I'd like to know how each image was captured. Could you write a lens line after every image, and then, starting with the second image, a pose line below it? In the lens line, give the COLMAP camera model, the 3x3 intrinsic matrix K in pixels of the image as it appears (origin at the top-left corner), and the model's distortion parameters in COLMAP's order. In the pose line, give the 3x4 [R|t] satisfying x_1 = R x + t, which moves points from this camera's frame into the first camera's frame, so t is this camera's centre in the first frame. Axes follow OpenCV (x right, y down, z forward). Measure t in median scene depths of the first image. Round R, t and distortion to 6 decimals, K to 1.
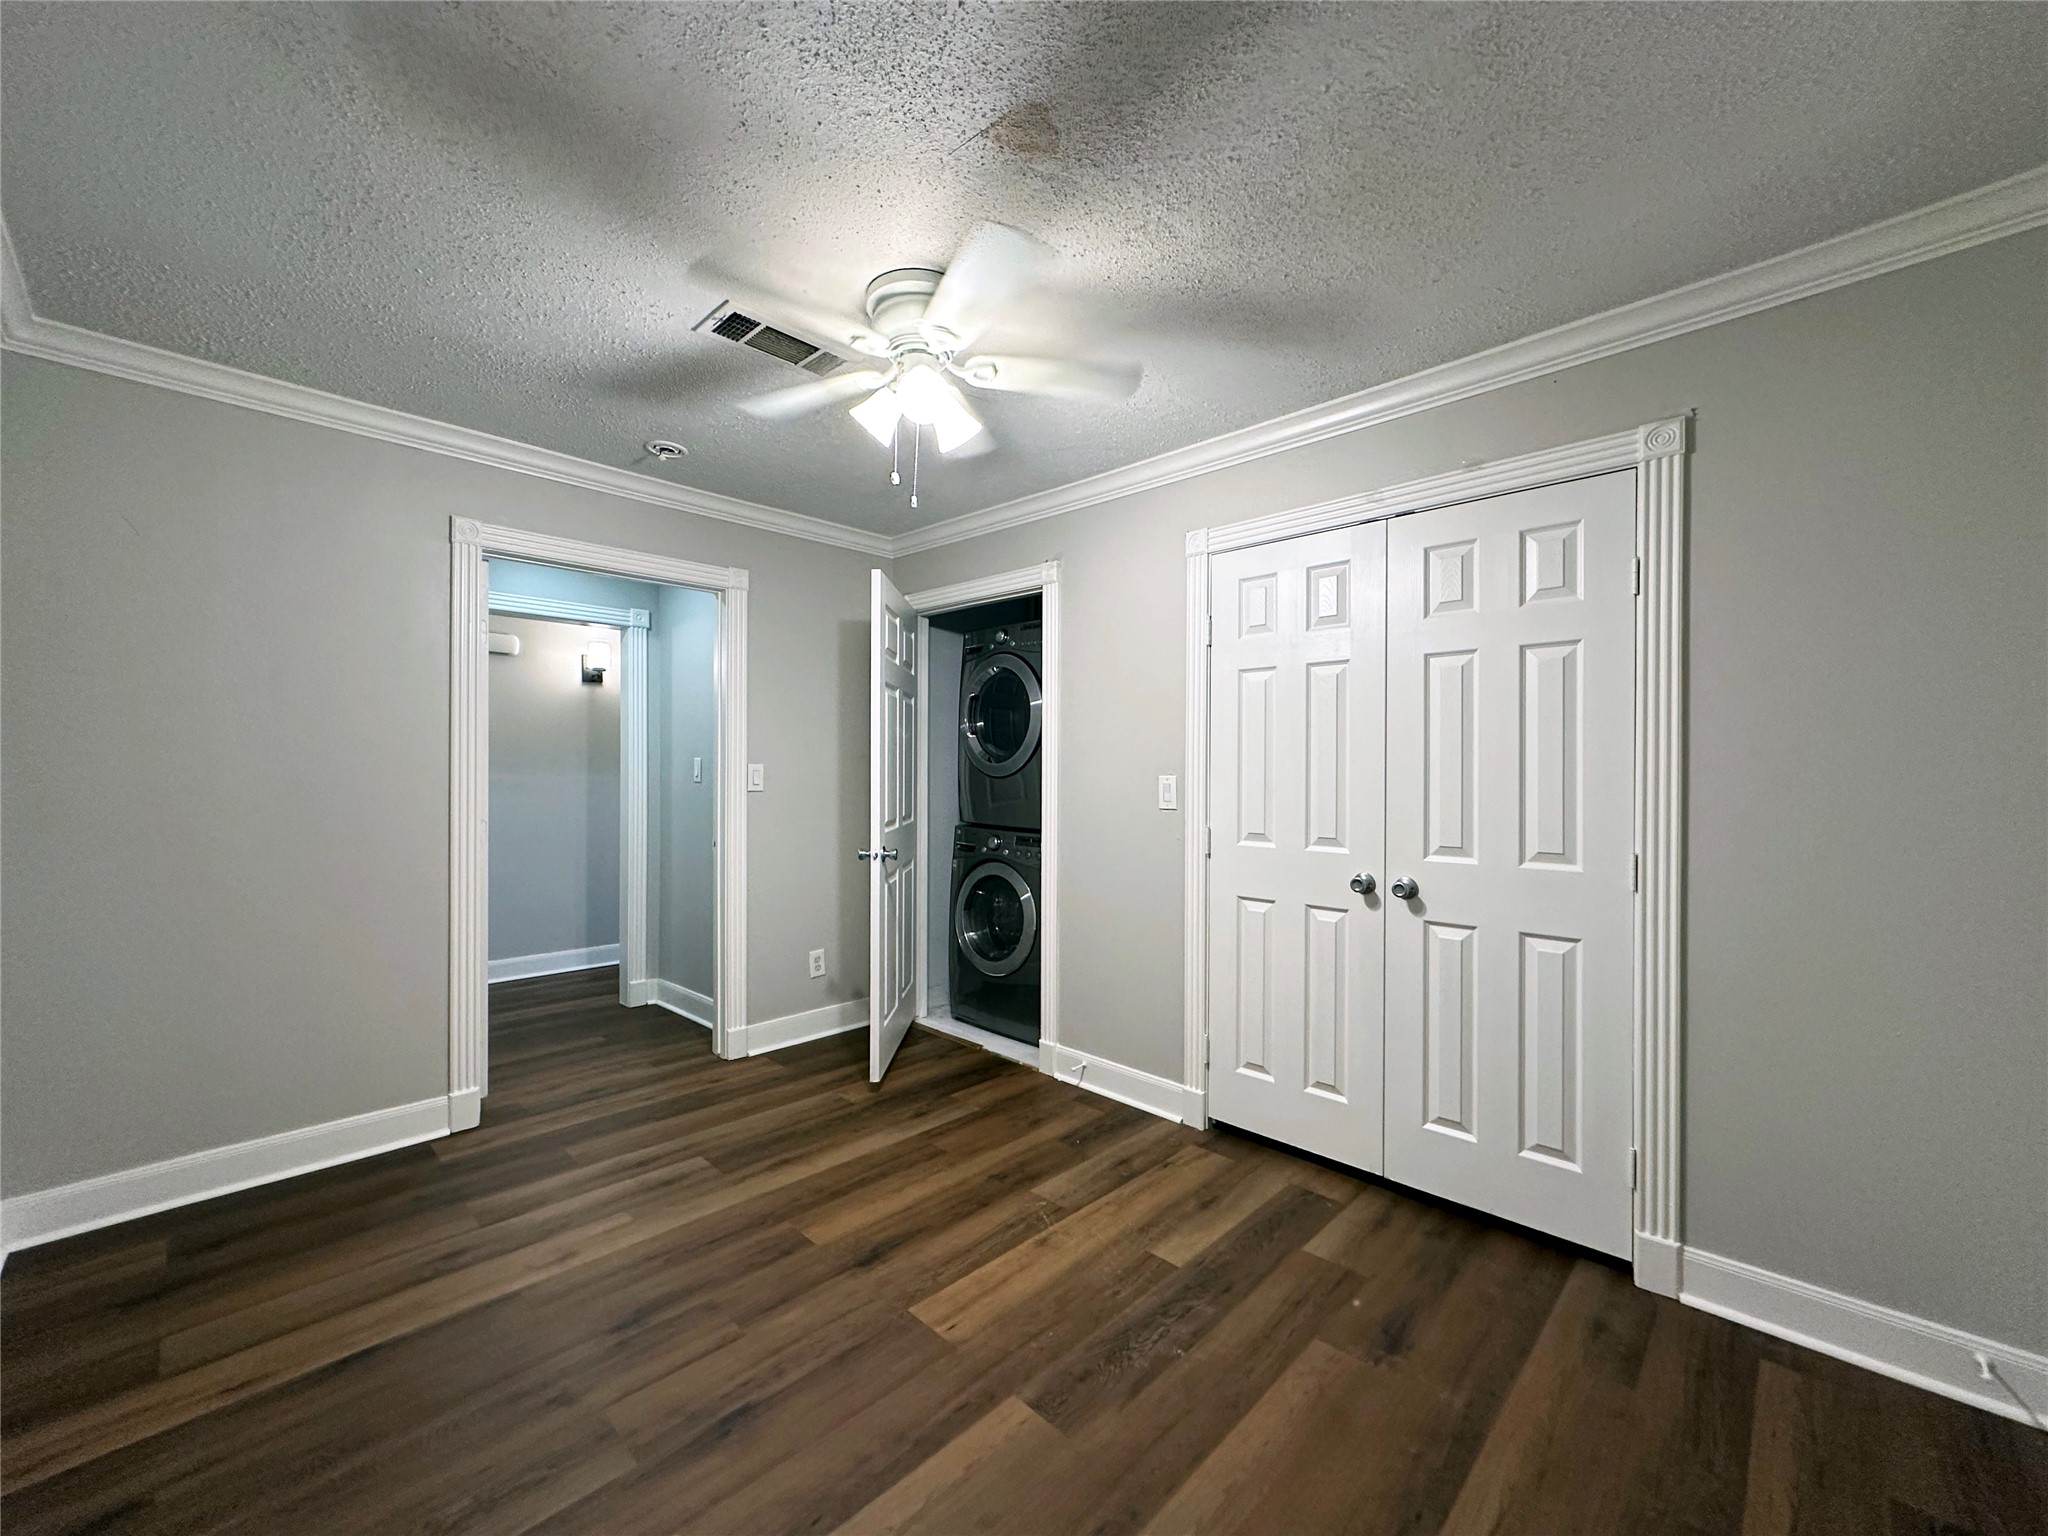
lens RADIAL K [[821.0, 0, 1023.0], [0, 821.0, 768.4], [0, 0, 1]] dist [-0.000166, 0.000060]
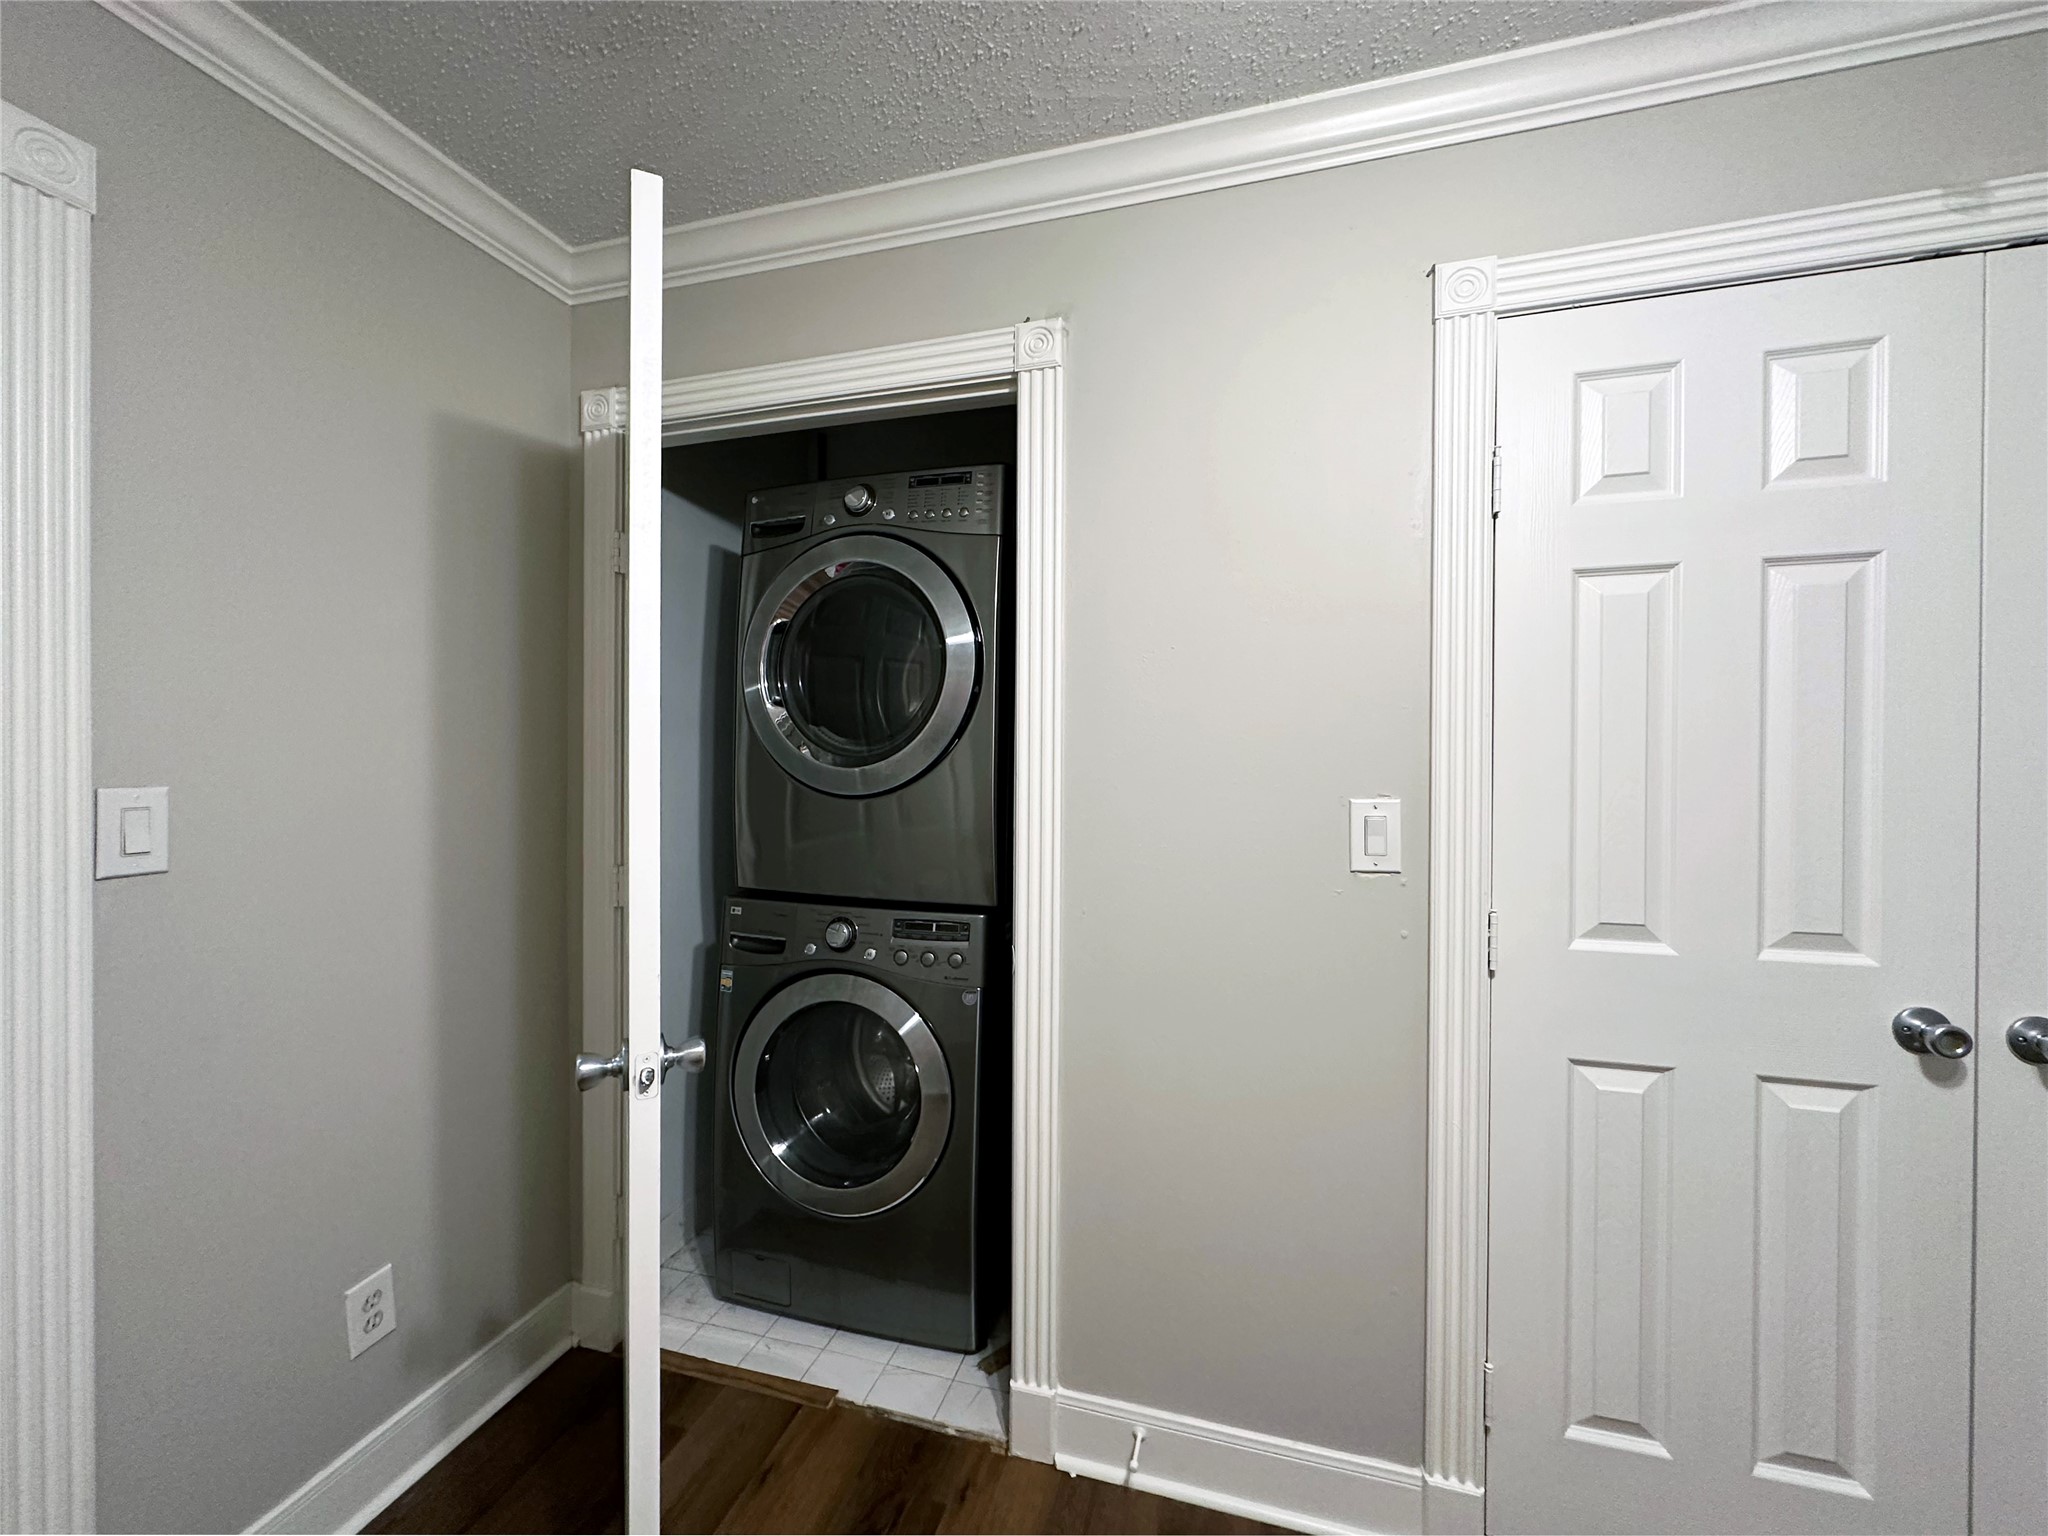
lens RADIAL K [[821.0, 0, 1026.6], [0, 821.0, 748.6], [0, 0, 1]] dist [-0.000166, 0.000060]
pose [[0.882031, -0.005518, 0.471158, -0.183824], [0.007505, 0.999969, -0.002340, -0.016889], [-0.471131, 0.005600, 0.882045, 0.598963]]
